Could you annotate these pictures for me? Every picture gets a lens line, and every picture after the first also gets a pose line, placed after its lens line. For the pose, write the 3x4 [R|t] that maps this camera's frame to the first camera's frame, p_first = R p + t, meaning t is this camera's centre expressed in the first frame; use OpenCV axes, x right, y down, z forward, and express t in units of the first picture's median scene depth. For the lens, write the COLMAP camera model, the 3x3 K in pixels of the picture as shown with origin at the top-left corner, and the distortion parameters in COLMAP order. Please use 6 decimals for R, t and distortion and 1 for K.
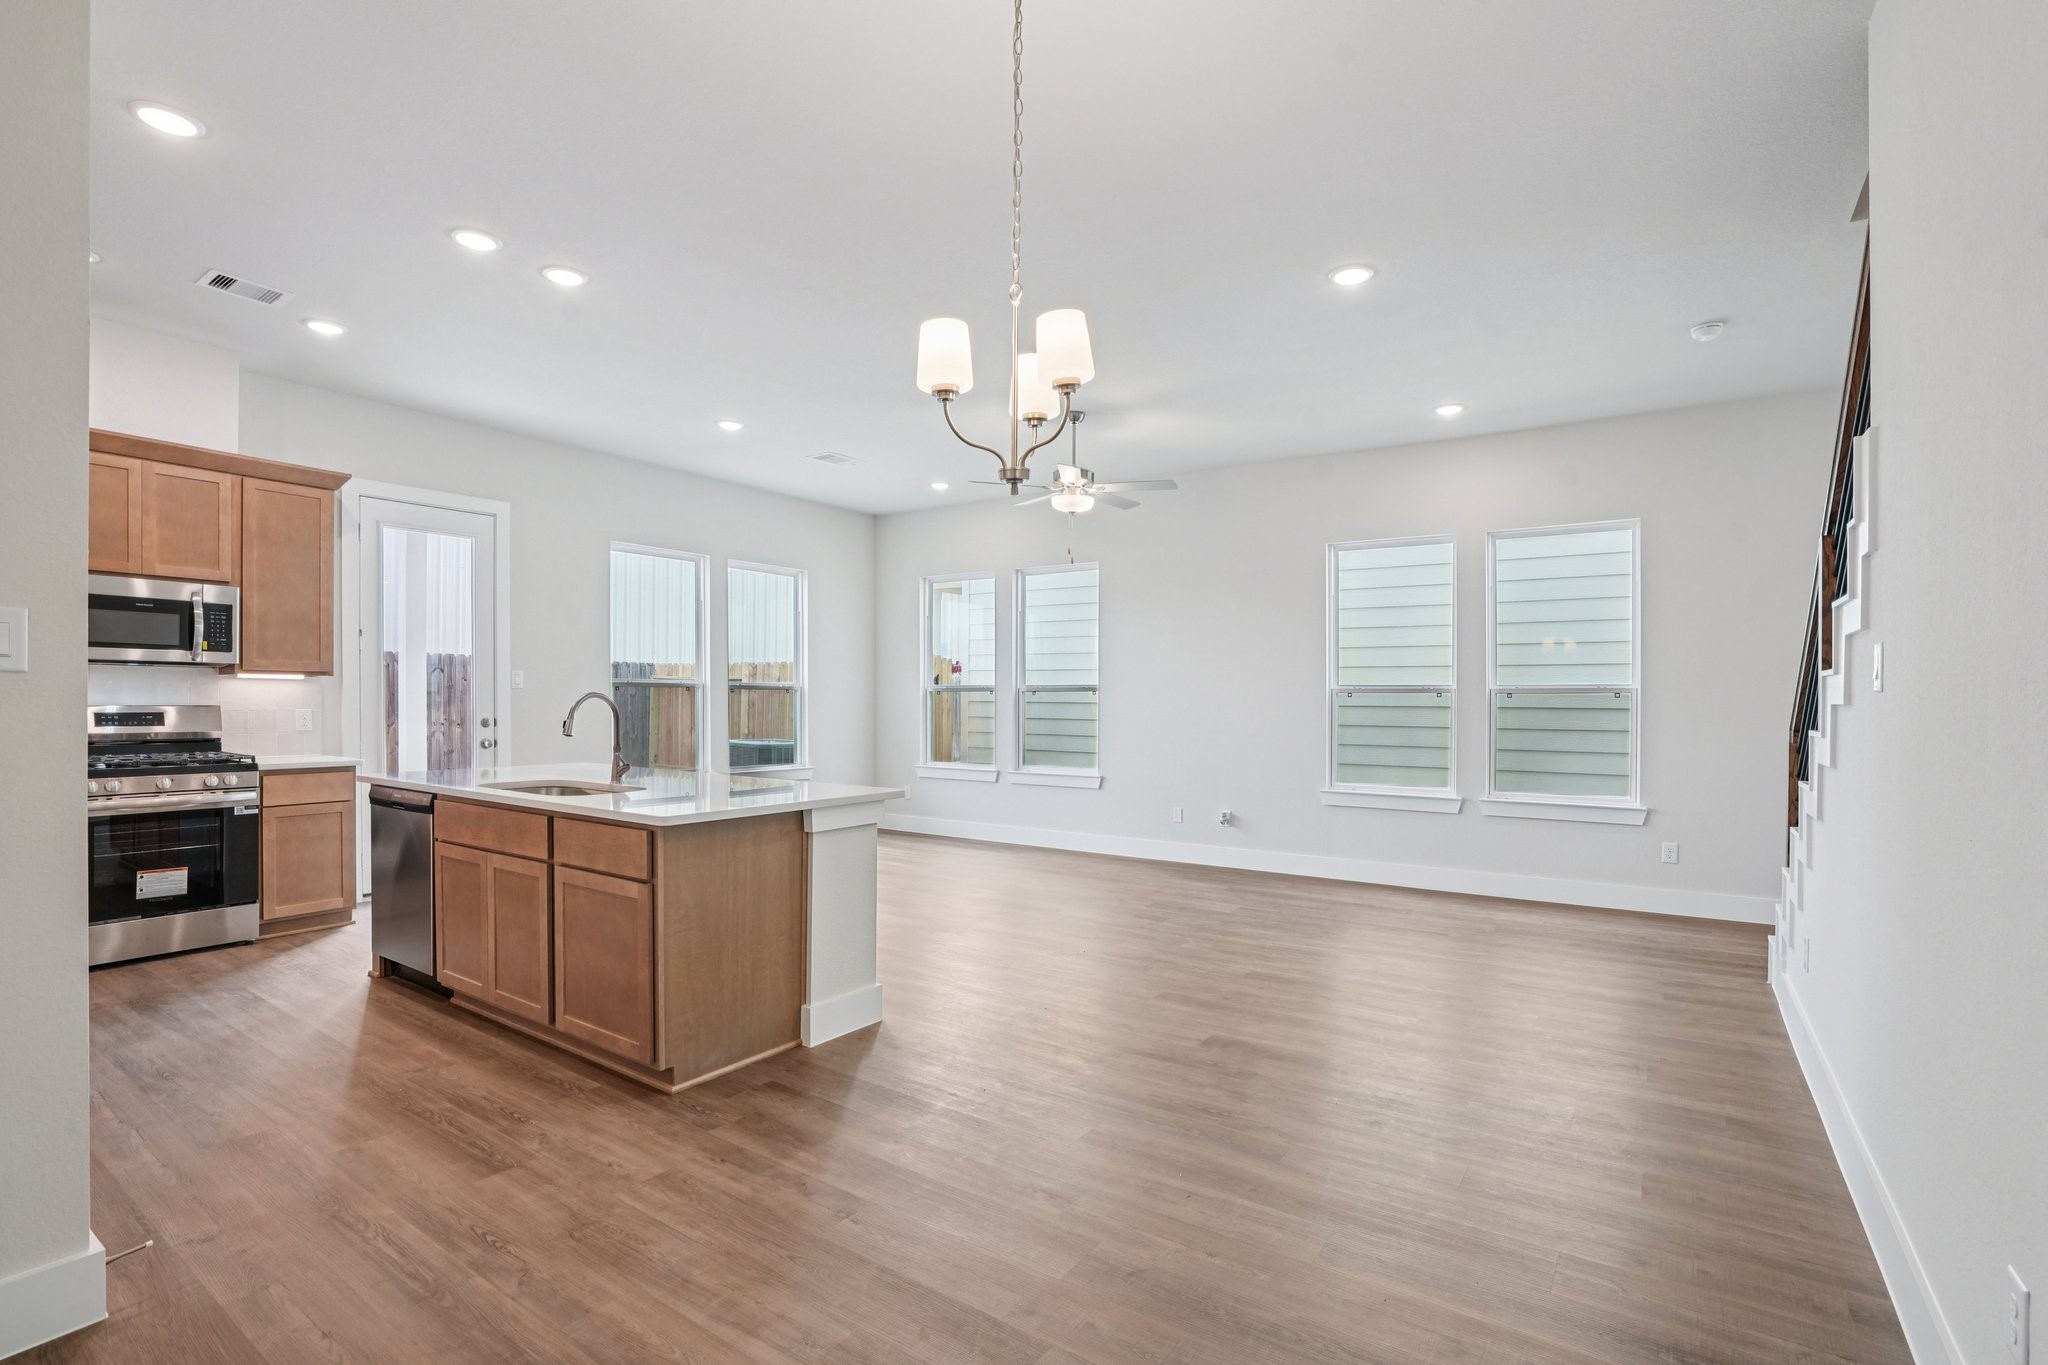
lens RADIAL K [[950.8, 0, 1027.1], [0, 950.8, 690.6], [0, 0, 1]] dist [-0.047339, 0.015071]
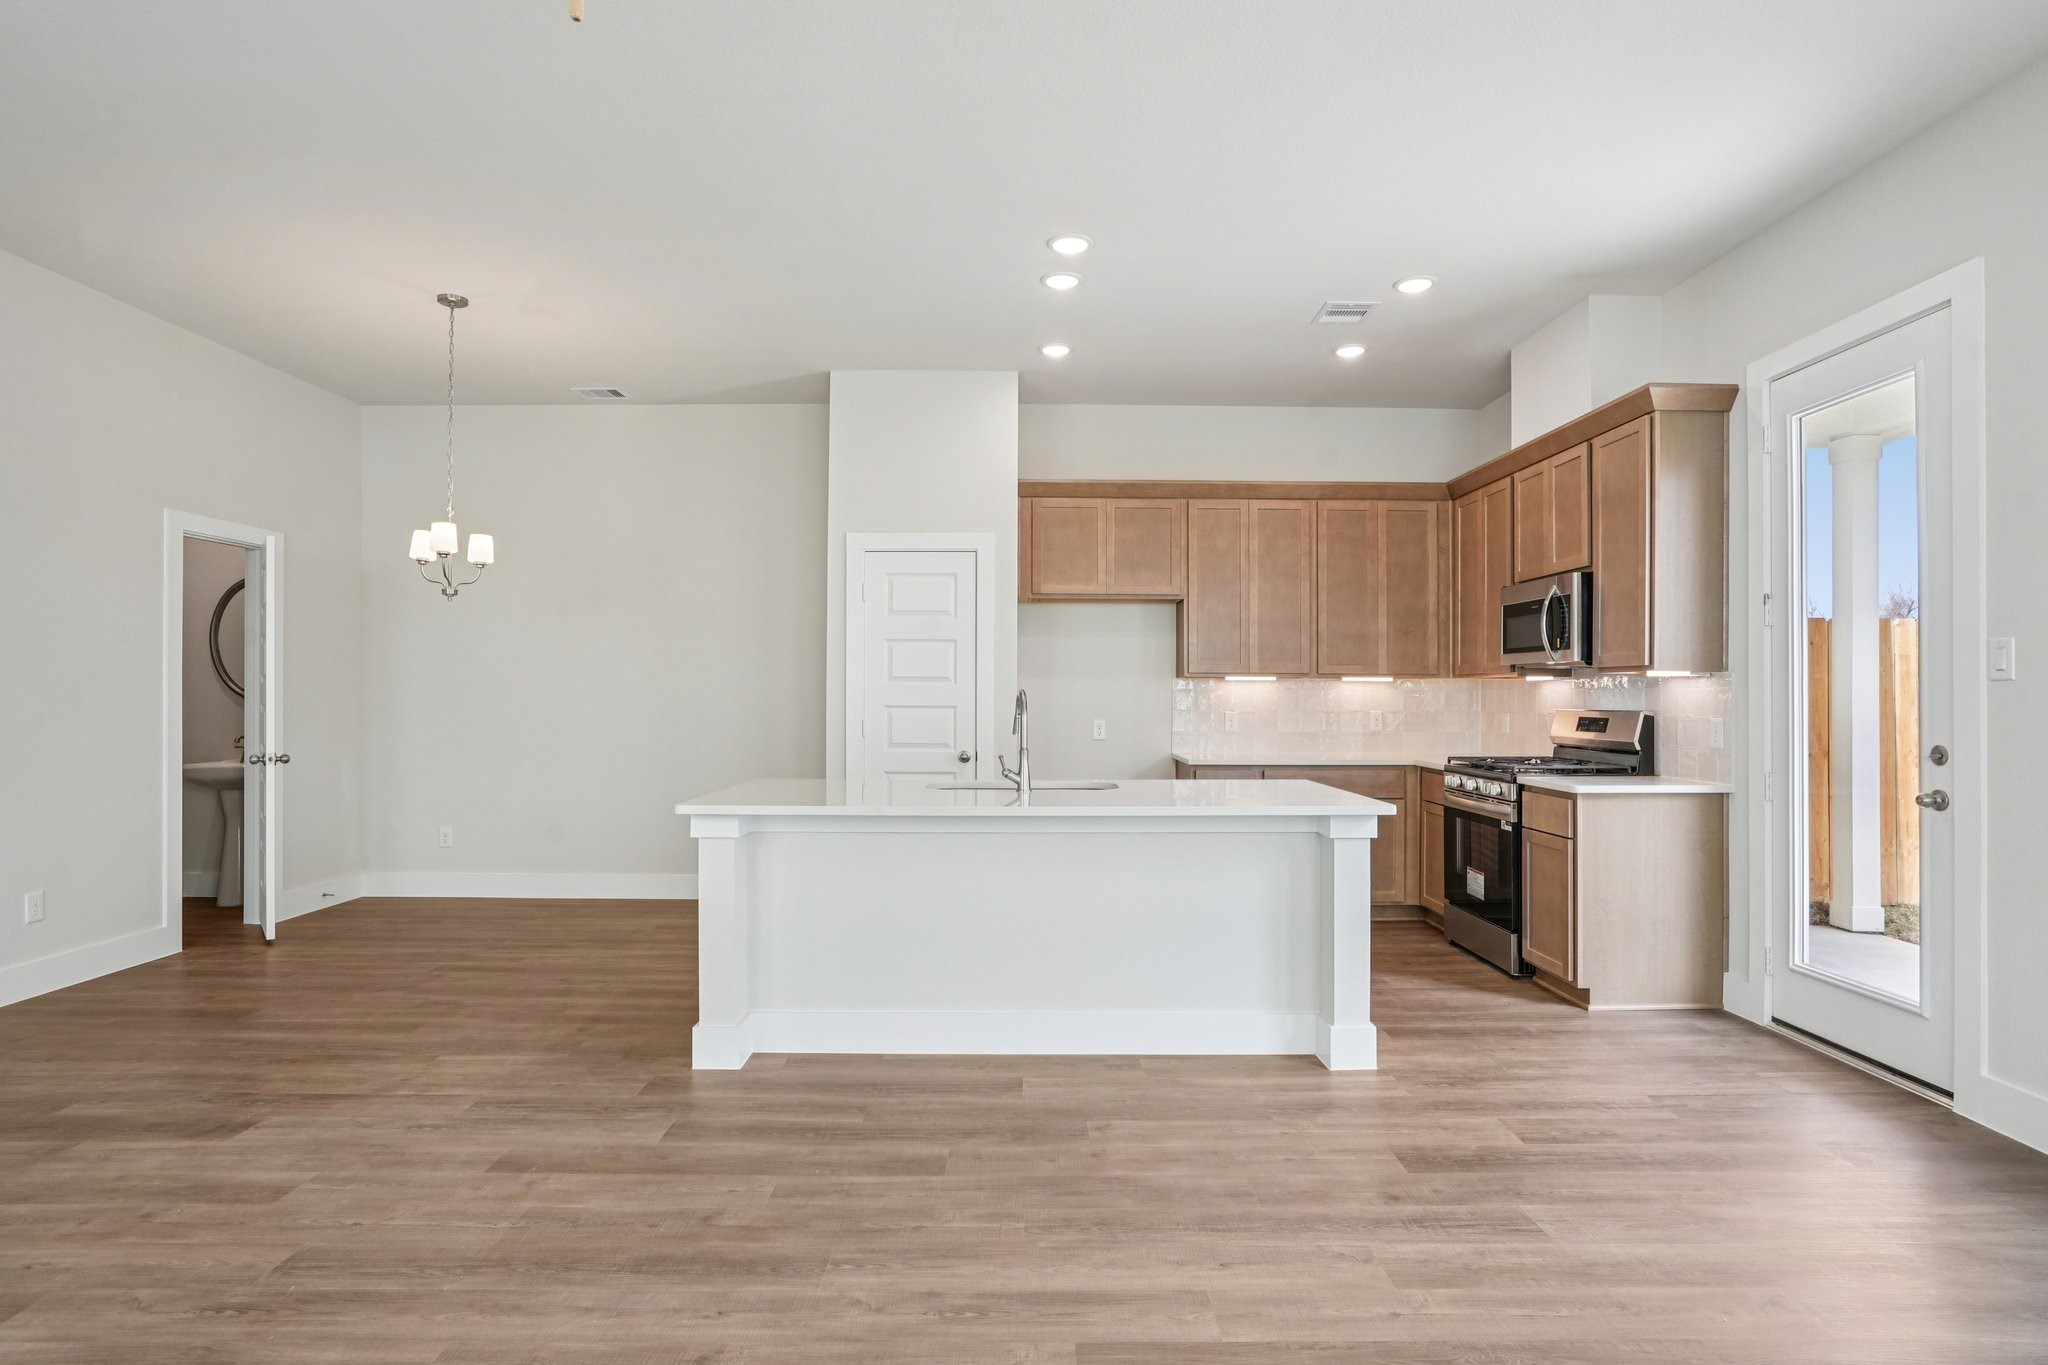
lens RADIAL K [[1077.9, 0, 1037.9], [0, 1077.9, 686.5], [0, 0, 1]] dist [-0.044817, 0.023302]
pose [[-0.814617, -0.015463, -0.579793, 0.126095], [-0.005258, 0.999800, -0.019277, 0.016638], [0.579975, -0.012655, -0.814536, 1.560565]]
